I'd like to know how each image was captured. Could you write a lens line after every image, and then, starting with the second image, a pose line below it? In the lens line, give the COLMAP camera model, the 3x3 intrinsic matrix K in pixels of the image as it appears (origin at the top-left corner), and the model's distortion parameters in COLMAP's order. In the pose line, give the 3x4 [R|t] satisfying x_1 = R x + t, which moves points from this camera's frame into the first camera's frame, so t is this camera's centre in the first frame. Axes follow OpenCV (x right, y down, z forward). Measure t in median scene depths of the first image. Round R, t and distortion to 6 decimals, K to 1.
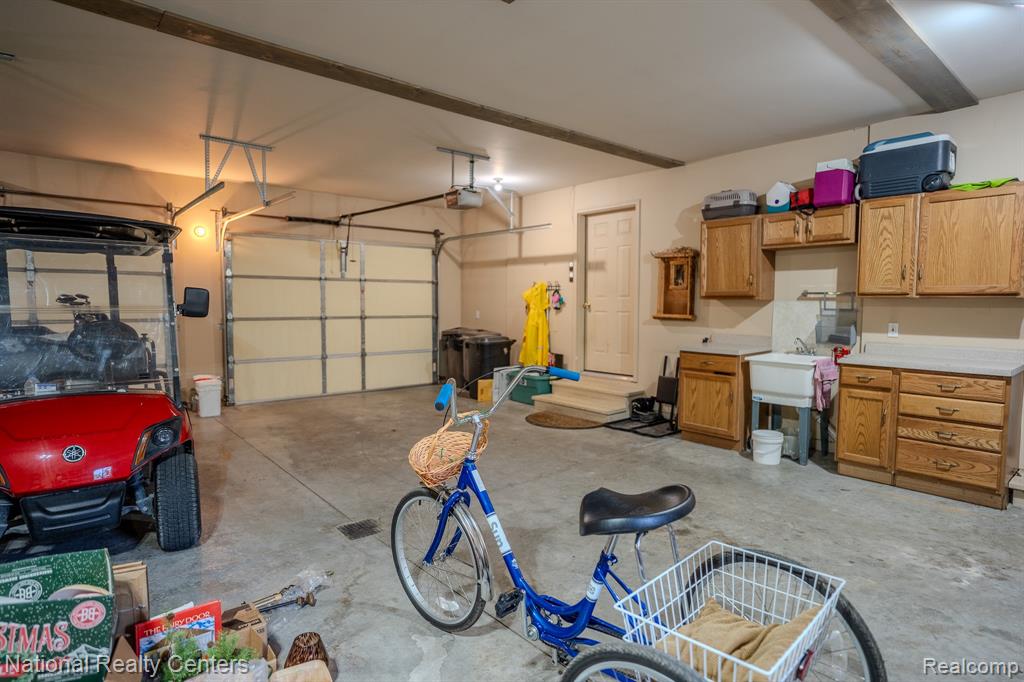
lens RADIAL K [[558.2, 0, 507.2], [0, 558.2, 330.4], [0, 0, 1]] dist [-0.047306, 0.000059]
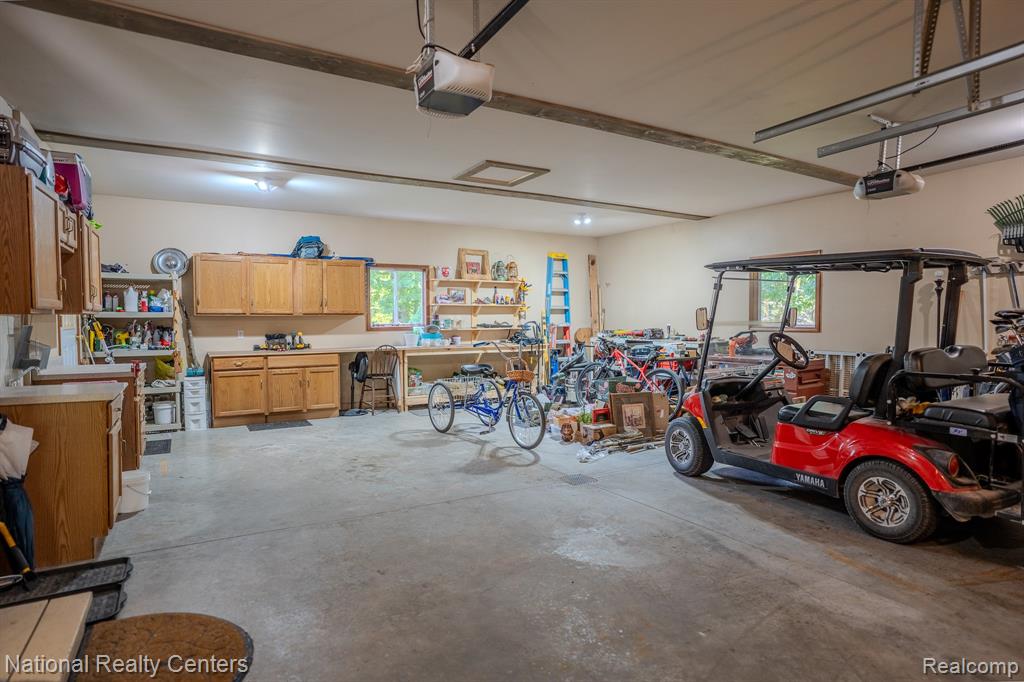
lens RADIAL K [[562.5, 0, 512.0], [0, 562.5, 341.0], [0, 0, 1]] dist [-0.050993, 0.035411]
pose [[-0.987826, -0.005662, 0.155461, -0.158645], [0.007595, 0.996391, 0.084546, -0.057235], [-0.155379, 0.084697, -0.984217, 1.184504]]
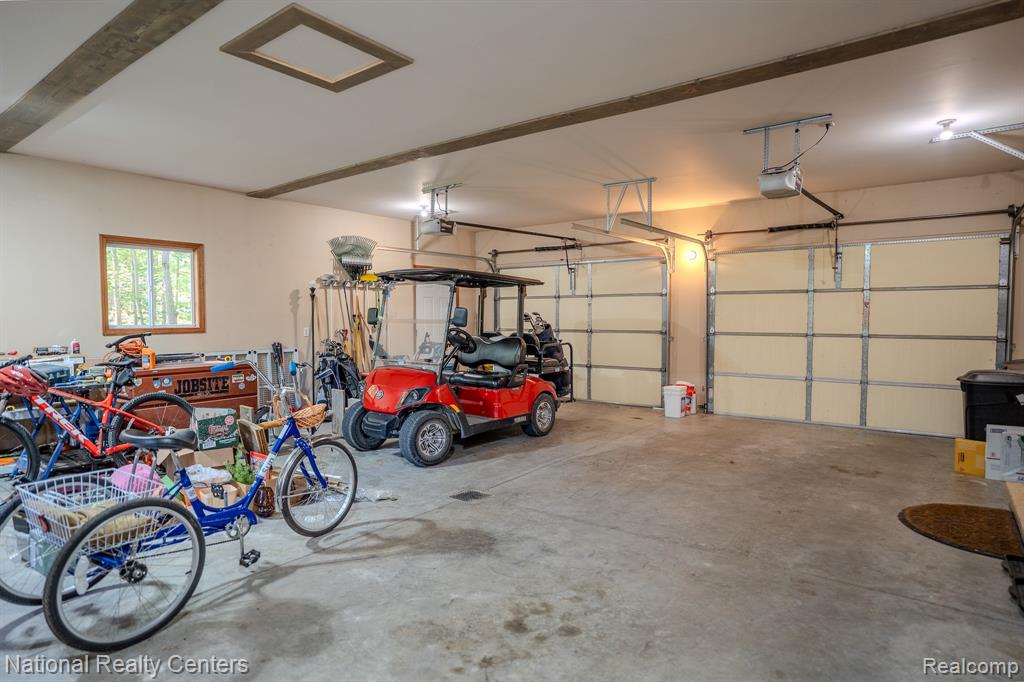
lens RADIAL K [[562.5, 0, 512.0], [0, 562.5, 341.0], [0, 0, 1]] dist [-0.050993, 0.035411]
pose [[0.224658, 0.037355, -0.973721, 0.492564], [-0.044930, 0.998599, 0.027943, -0.018742], [0.973401, 0.037471, 0.226021, 0.387471]]
